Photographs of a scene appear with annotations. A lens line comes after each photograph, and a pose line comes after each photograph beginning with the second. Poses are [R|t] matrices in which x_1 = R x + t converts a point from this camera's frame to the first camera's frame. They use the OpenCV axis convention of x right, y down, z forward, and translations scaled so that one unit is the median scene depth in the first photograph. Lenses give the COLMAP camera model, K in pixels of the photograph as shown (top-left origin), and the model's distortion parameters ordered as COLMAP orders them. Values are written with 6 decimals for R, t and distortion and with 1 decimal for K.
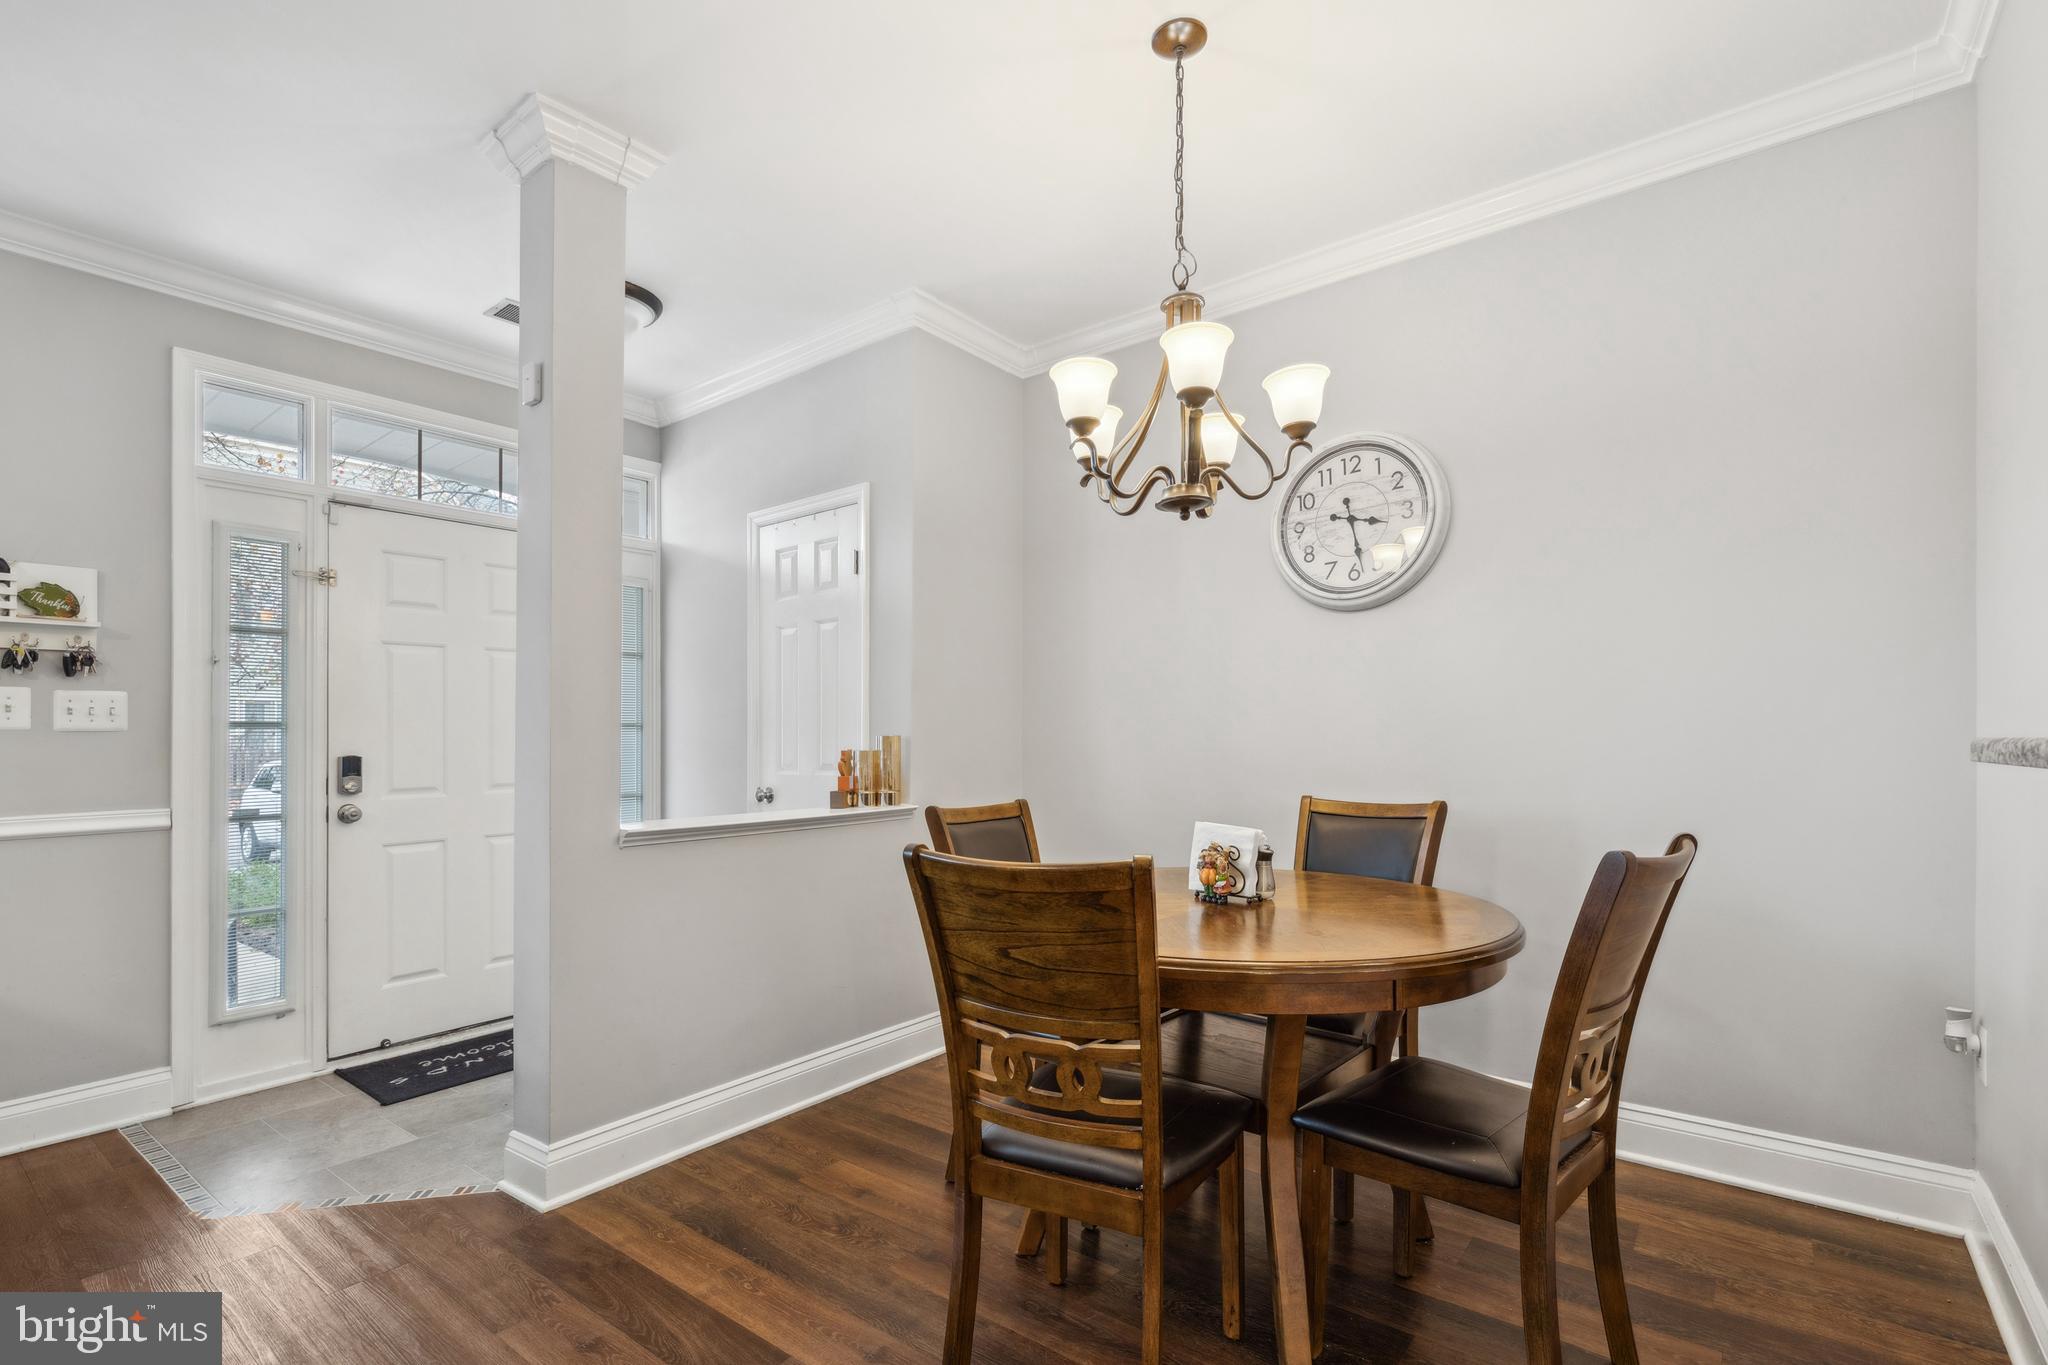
lens RADIAL K [[945.2, 0, 1027.4], [0, 945.2, 738.9], [0, 0, 1]] dist [0.010833, -0.000141]
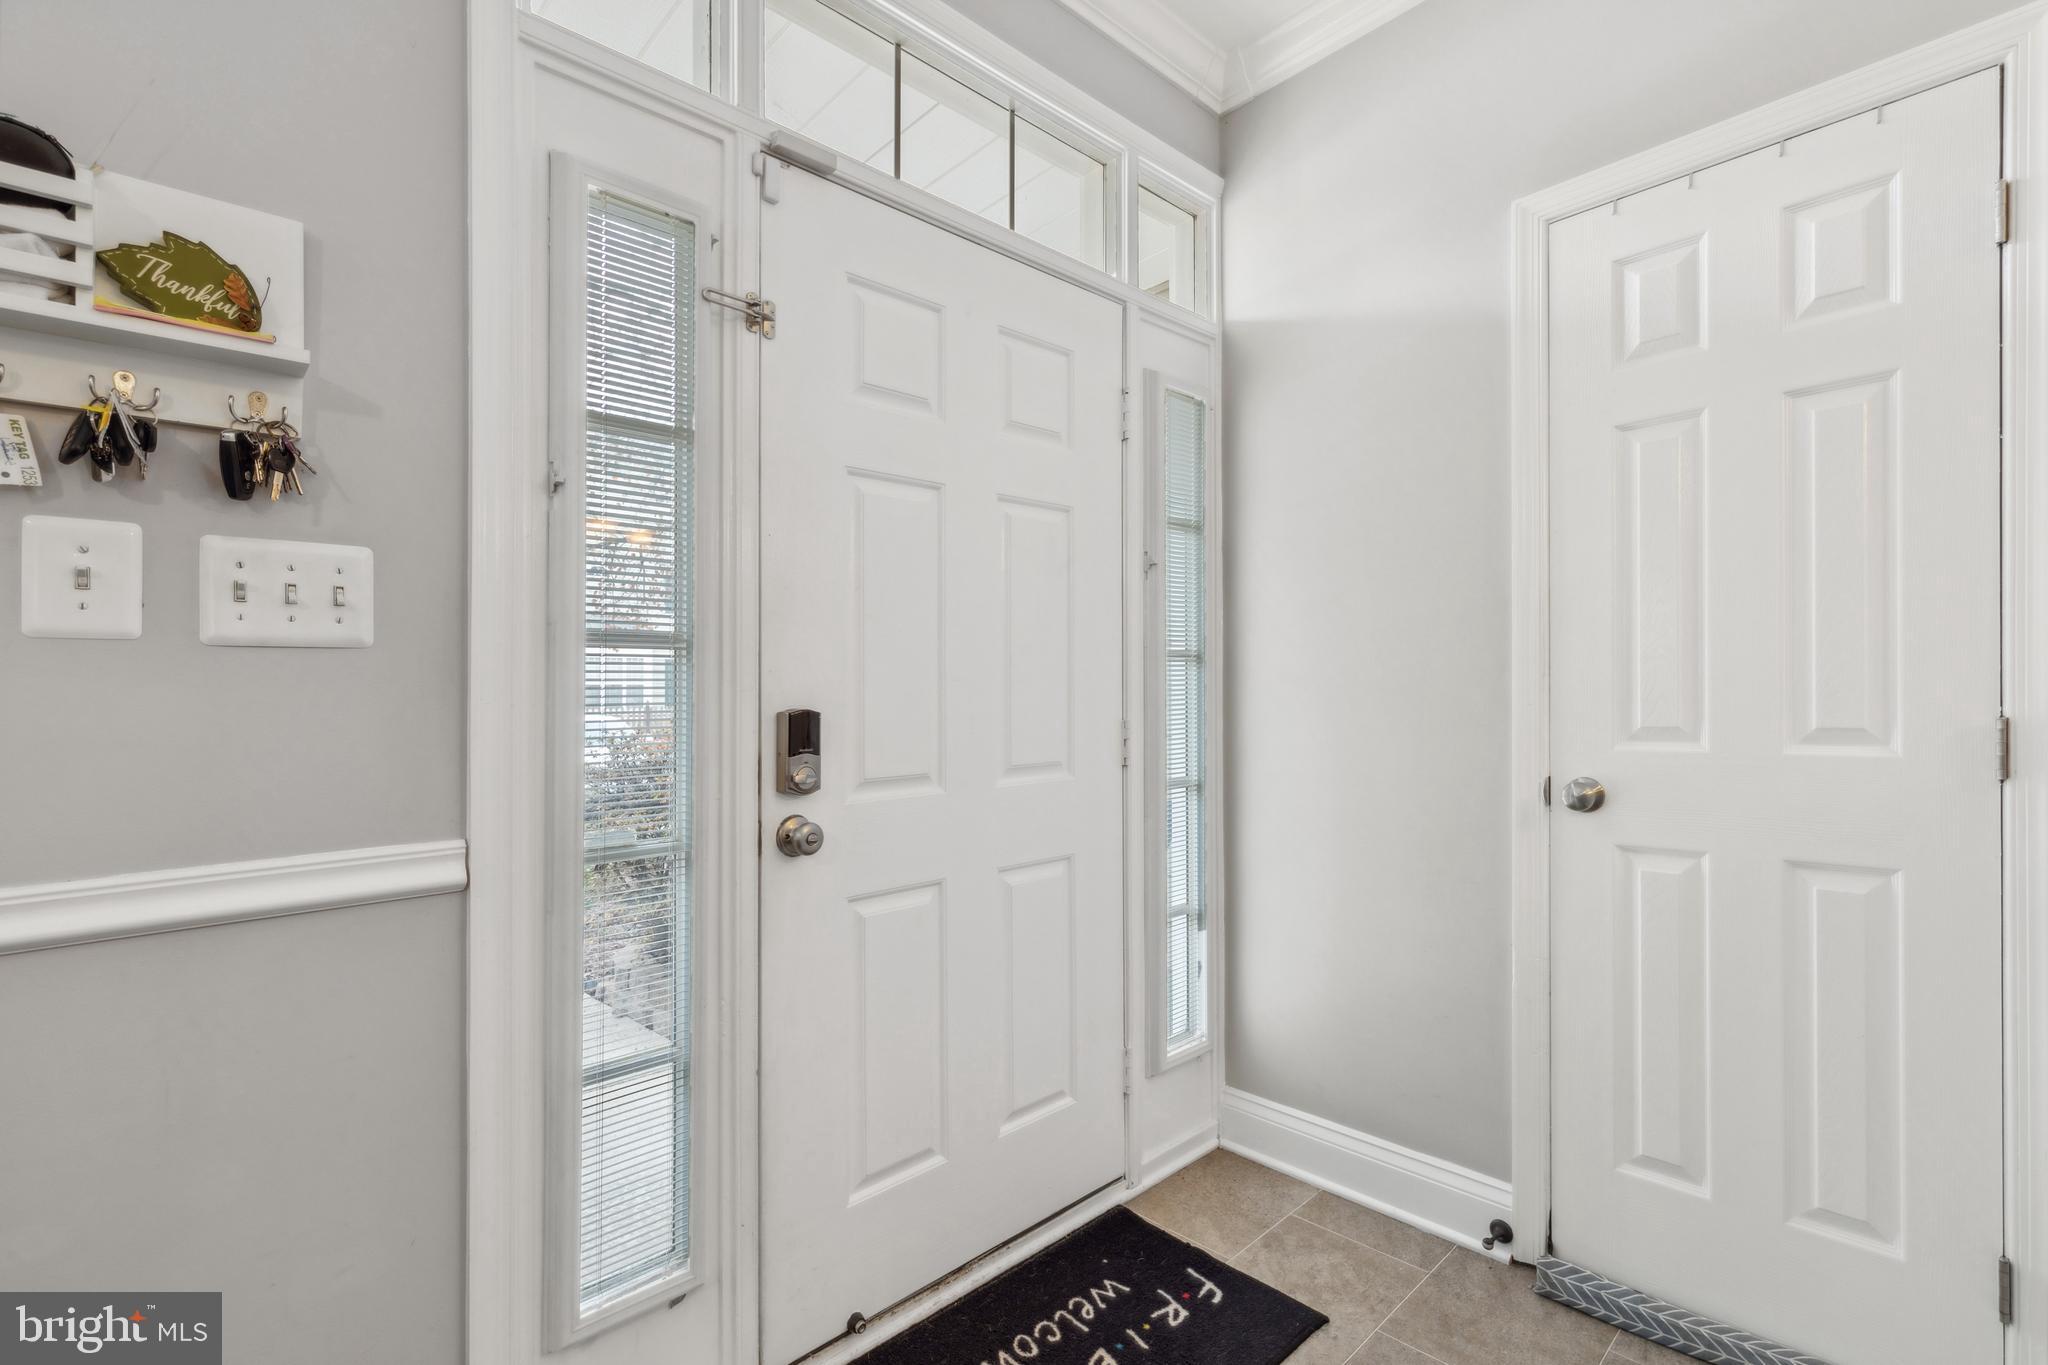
lens RADIAL K [[930.4, 0, 1026.6], [0, 930.4, 690.9], [0, 0, 1]] dist [0.006652, -0.000115]
pose [[0.988192, -0.004169, -0.153164, -0.587114], [0.003990, 0.999991, -0.001473, 0.010752], [0.153168, 0.000844, 0.988200, 0.627271]]
